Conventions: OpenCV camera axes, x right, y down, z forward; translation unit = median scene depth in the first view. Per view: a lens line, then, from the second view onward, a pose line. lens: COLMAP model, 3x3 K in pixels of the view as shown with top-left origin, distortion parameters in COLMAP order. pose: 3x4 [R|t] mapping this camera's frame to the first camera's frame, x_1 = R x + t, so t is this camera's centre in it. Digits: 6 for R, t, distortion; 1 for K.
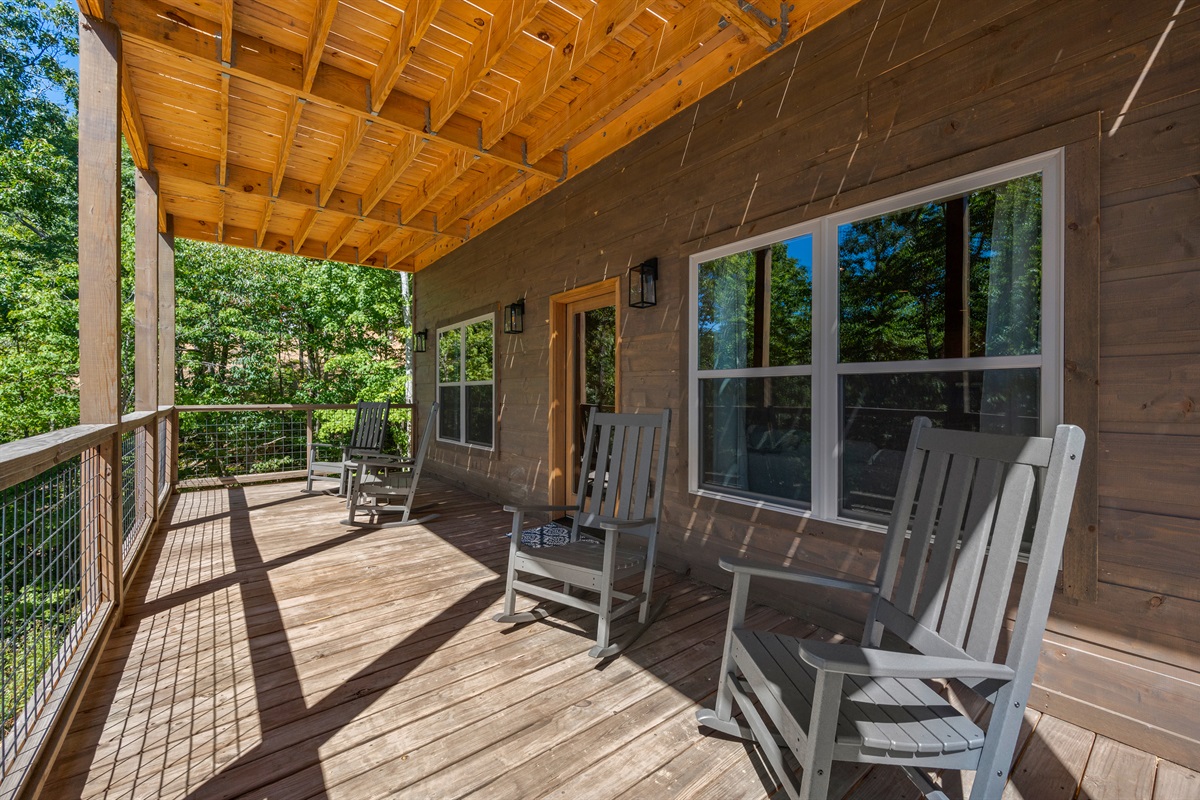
lens RADIAL K [[497.1, 0, 610.0], [0, 497.1, 400.5], [0, 0, 1]] dist [0.002734, 0.000083]
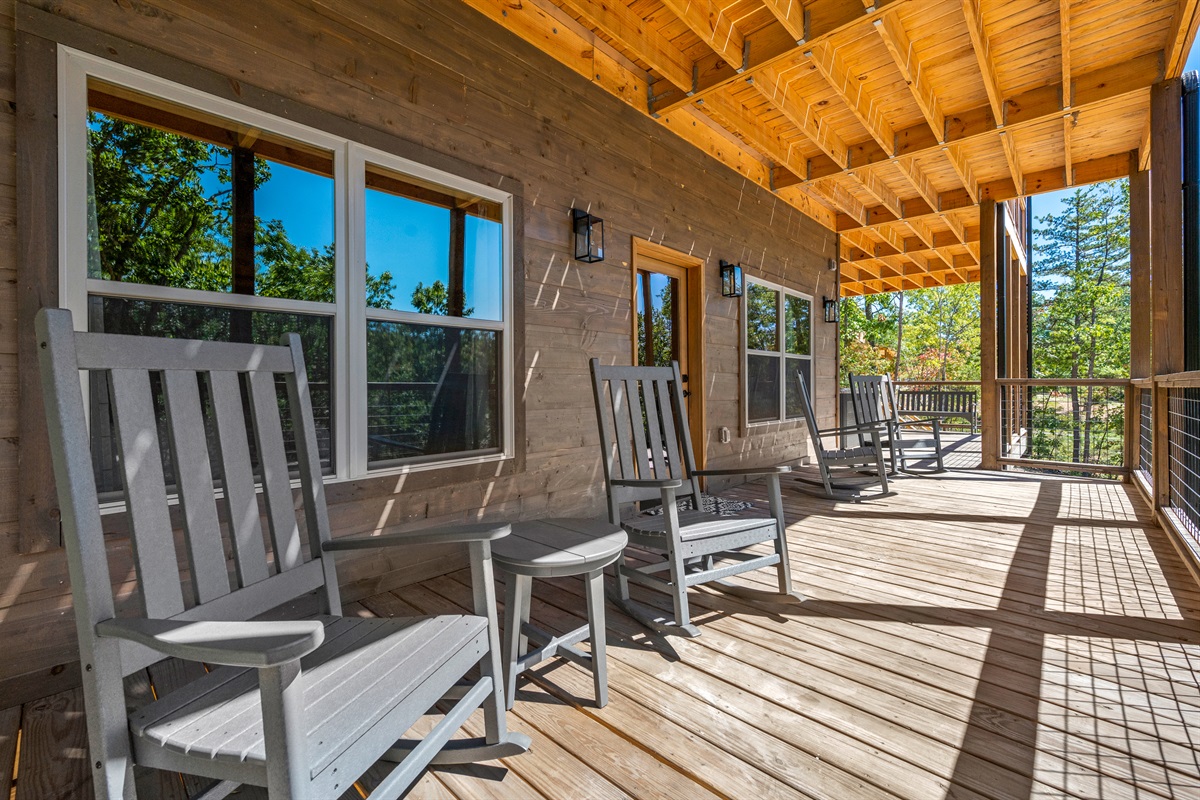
lens RADIAL K [[497.1, 0, 609.4], [0, 497.1, 387.3], [0, 0, 1]] dist [0.002734, 0.000083]
pose [[-0.149808, -0.004458, 0.988705, -1.233652], [0.013036, 0.999894, 0.006483, 0.041597], [-0.988629, 0.013860, -0.149734, 1.565457]]
